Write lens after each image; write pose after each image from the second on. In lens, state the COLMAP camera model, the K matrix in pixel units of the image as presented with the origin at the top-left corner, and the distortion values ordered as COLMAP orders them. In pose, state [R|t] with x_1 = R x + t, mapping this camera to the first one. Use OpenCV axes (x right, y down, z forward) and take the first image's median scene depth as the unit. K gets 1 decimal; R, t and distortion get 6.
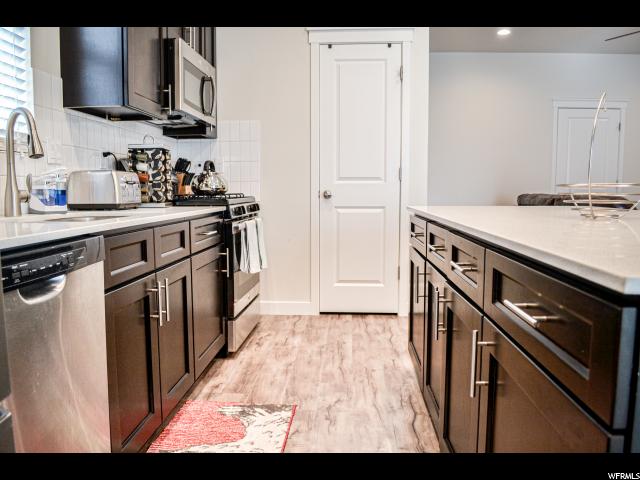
lens RADIAL K [[527.9, 0, 320.0], [0, 527.9, 240.0], [0, 0, 1]] dist [-0.078510, 0.004168]
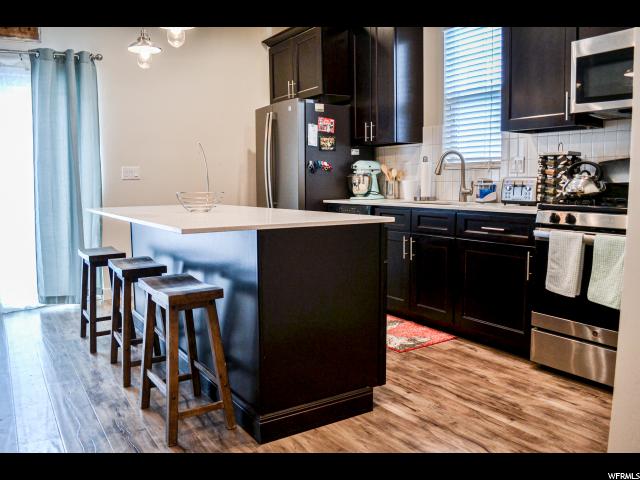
lens RADIAL K [[518.8, 0, 320.0], [0, 518.8, 240.0], [0, 0, 1]] dist [-0.078941, -0.000159]
pose [[-0.811826, 0.070359, -0.579645, 0.685890], [-0.050647, 0.980487, 0.189949, -0.166880], [0.581699, 0.183563, -0.792421, 1.472697]]
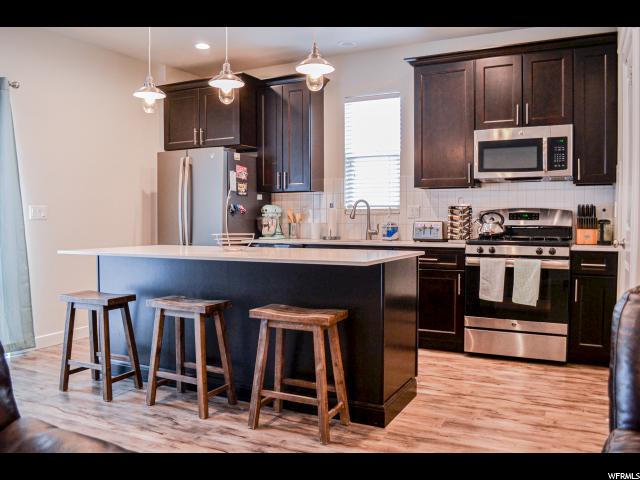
lens RADIAL K [[527.9, 0, 320.0], [0, 527.9, 240.0], [0, 0, 1]] dist [-0.078510, 0.004168]
pose [[-0.405223, 0.032386, -0.913644, 1.225789], [-0.091771, 0.992884, 0.075897, -0.145851], [0.909600, 0.114601, -0.399368, 1.160820]]
